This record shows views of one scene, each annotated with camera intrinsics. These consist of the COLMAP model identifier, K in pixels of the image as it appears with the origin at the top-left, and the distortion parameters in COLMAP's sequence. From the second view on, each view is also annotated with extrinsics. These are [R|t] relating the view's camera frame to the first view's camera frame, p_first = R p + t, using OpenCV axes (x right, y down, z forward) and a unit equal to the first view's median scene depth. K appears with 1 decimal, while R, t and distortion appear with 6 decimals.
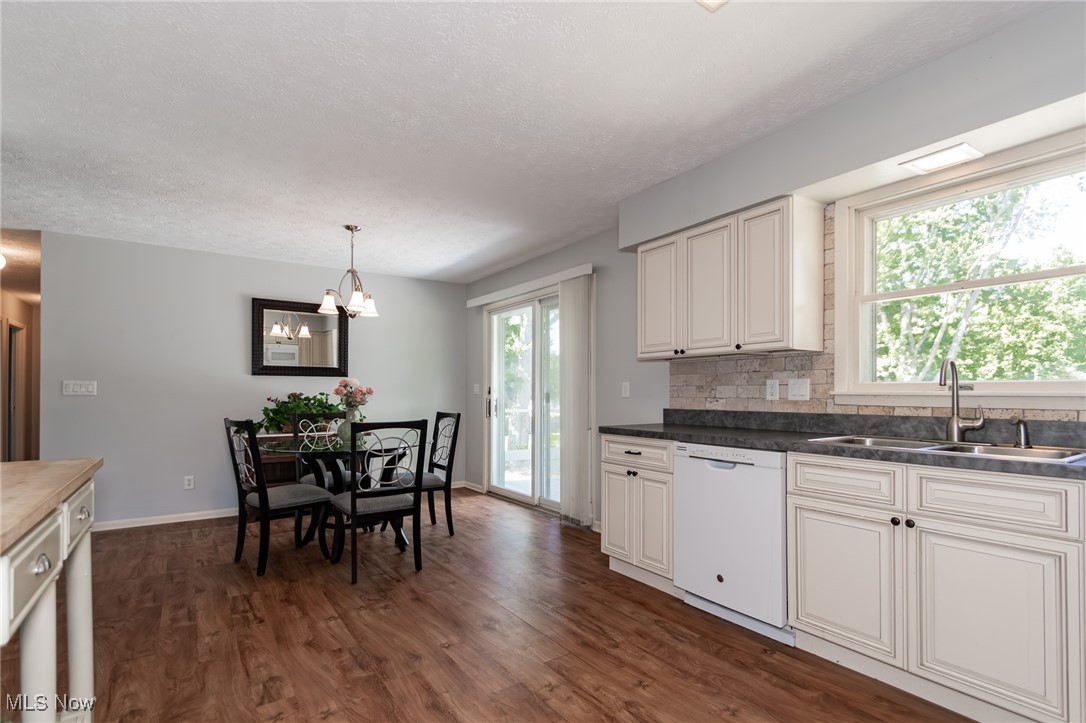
lens RADIAL K [[508.9, 0, 537.3], [0, 508.9, 389.5], [0, 0, 1]] dist [-0.001594, -0.000108]
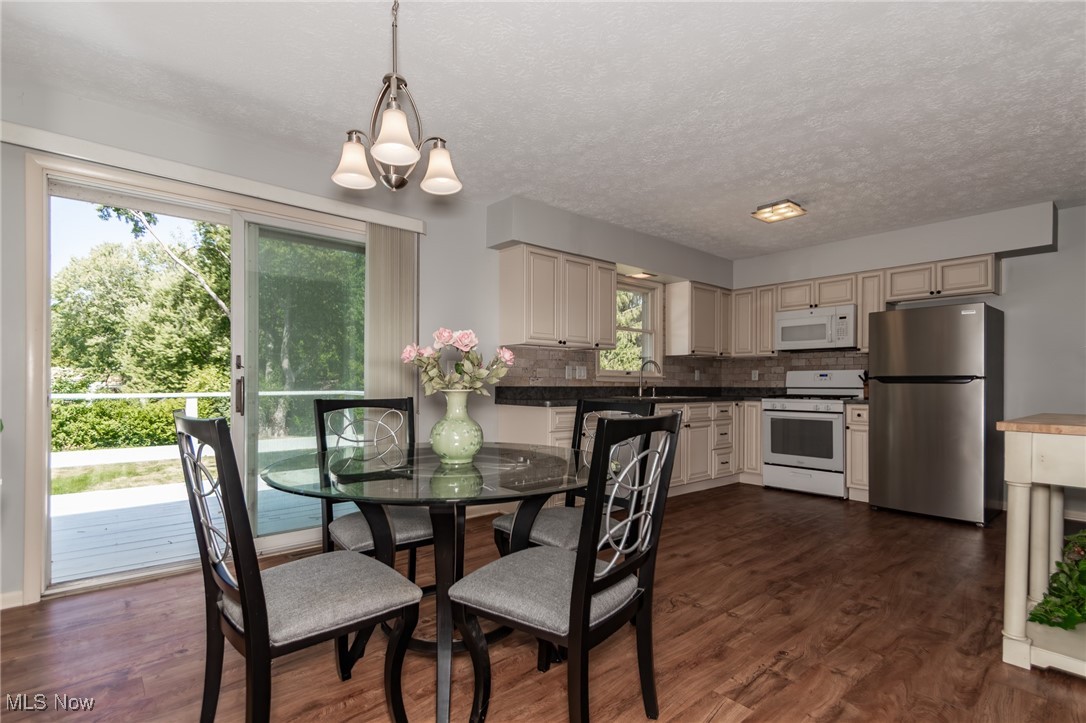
lens RADIAL K [[508.9, 0, 538.3], [0, 508.9, 384.5], [0, 0, 1]] dist [-0.001594, -0.000108]
pose [[-0.081488, -0.003804, 0.996667, -1.295607], [-0.010386, 0.999942, 0.002967, 0.040914], [-0.996620, -0.010110, -0.081523, 1.443269]]
